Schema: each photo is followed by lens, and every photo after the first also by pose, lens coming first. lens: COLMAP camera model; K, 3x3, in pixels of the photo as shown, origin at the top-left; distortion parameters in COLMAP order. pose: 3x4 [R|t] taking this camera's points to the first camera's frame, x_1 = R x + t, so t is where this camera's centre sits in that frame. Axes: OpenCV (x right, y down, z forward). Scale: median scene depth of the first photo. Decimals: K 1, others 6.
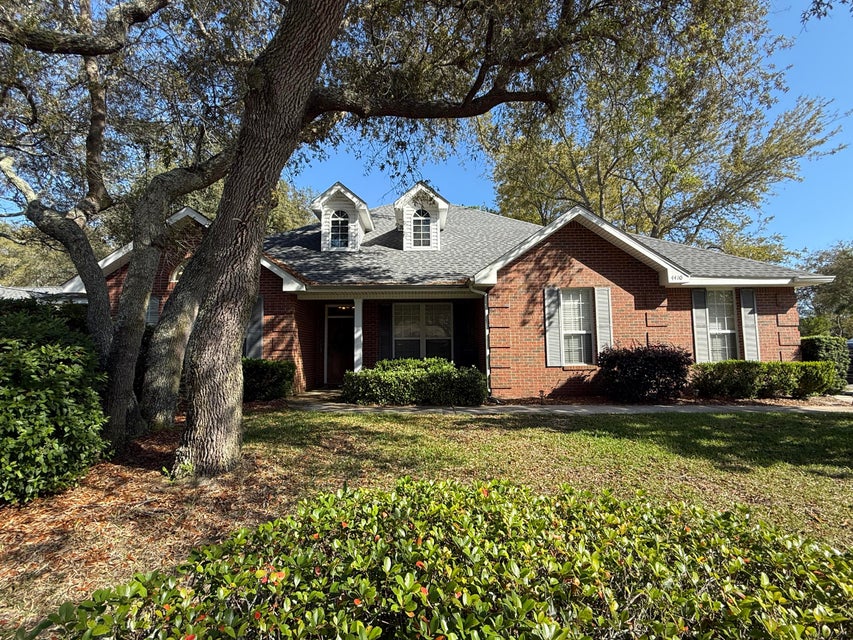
lens RADIAL K [[402.2, 0, 426.5], [0, 402.2, 320.0], [0, 0, 1]] dist [-0.000831, -0.000041]
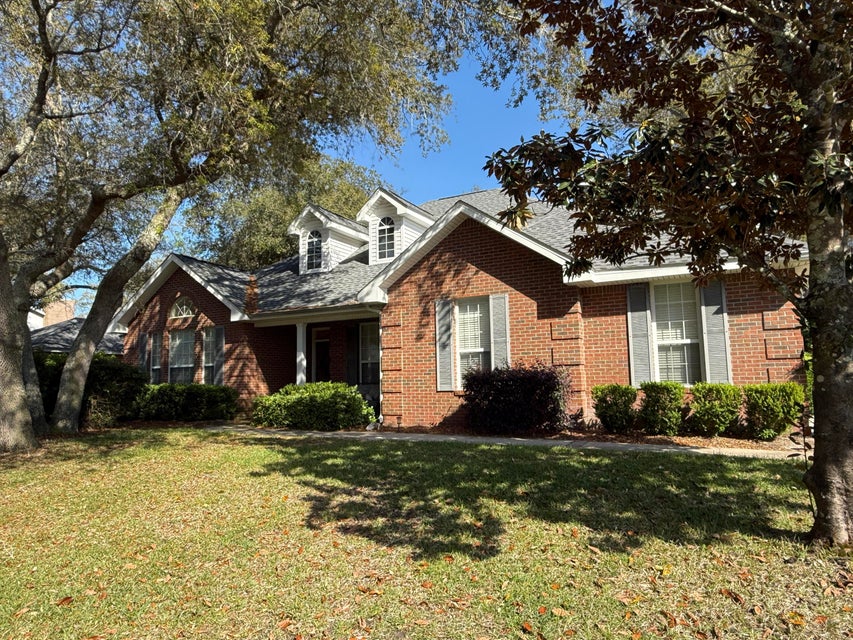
lens RADIAL K [[567.3, 0, 426.5], [0, 567.3, 320.0], [0, 0, 1]] dist [-0.004408, -0.001649]
pose [[0.873198, -0.059919, -0.483668, 0.835229], [0.048921, 0.998177, -0.035338, 0.004431], [0.484904, 0.007196, 0.874538, -0.076495]]
